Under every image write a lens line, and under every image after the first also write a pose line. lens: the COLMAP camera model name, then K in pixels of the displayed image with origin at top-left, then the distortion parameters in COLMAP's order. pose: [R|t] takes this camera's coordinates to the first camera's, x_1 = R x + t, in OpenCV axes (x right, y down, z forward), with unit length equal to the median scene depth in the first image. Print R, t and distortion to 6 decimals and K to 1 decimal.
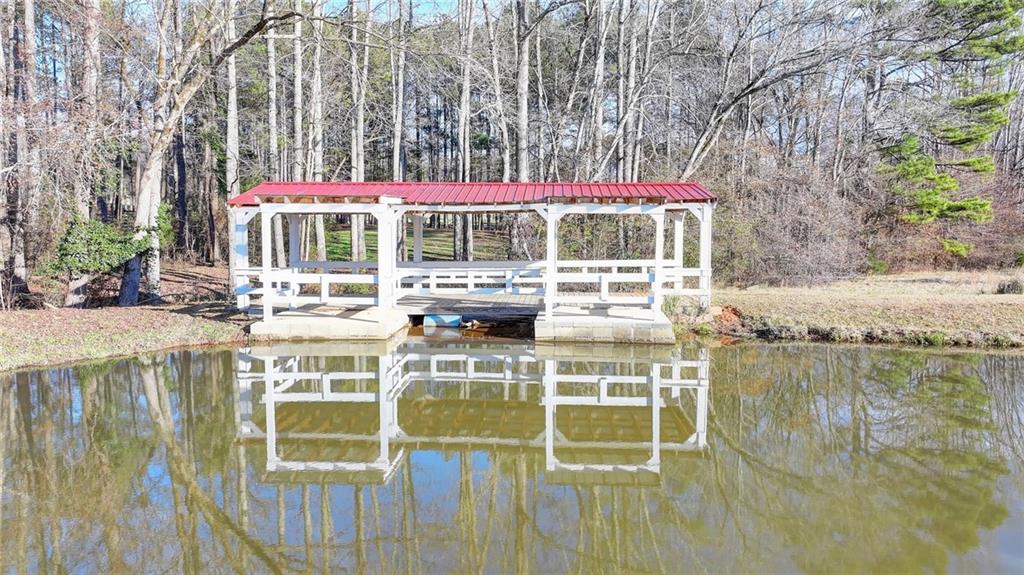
lens RADIAL K [[721.1, 0, 516.0], [0, 721.1, 284.4], [0, 0, 1]] dist [-0.005744, 0.019782]
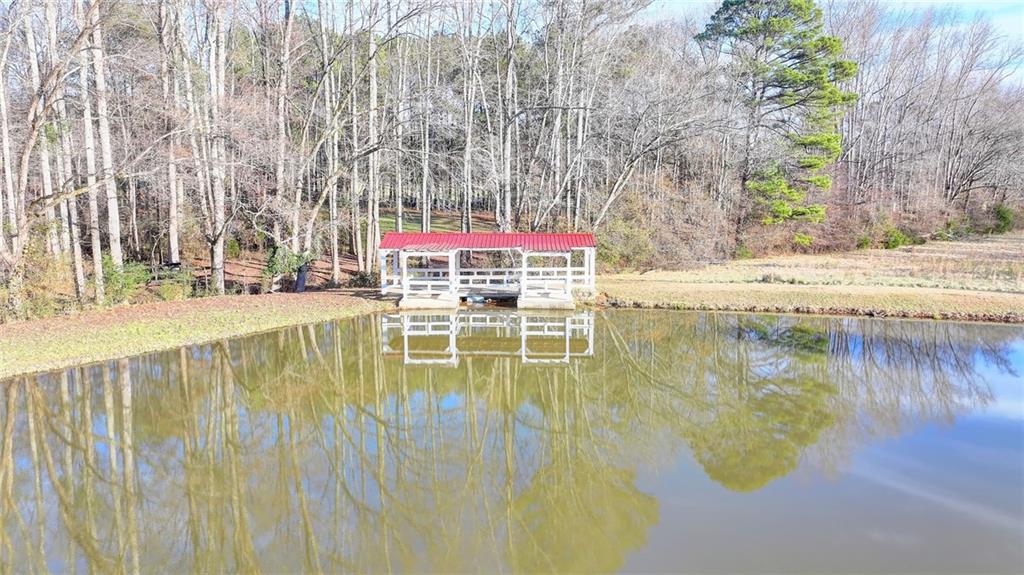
lens RADIAL K [[721.1, 0, 516.0], [0, 721.1, 284.4], [0, 0, 1]] dist [-0.005744, 0.019782]
pose [[0.999389, -0.005154, 0.034558, -0.054027], [0.003266, 0.998510, 0.054475, -0.118360], [-0.034787, -0.054329, 0.997917, -1.242262]]
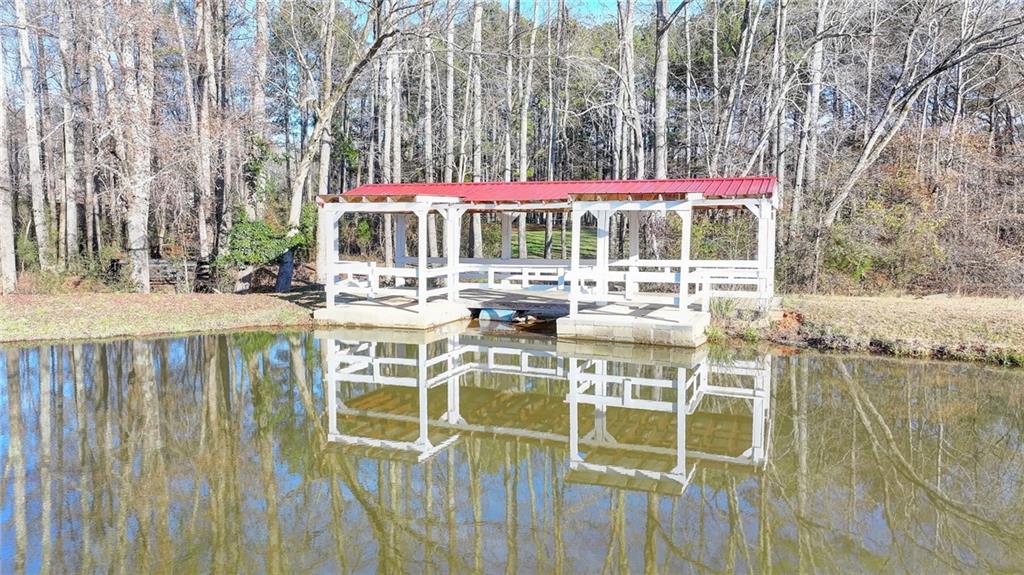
lens RADIAL K [[721.1, 0, 516.0], [0, 721.1, 284.4], [0, 0, 1]] dist [-0.005744, 0.019782]
pose [[0.948748, 0.026355, -0.314934, 0.252083], [-0.026871, 0.999635, 0.002704, 0.002831], [0.314890, 0.005897, 0.949110, 0.023980]]
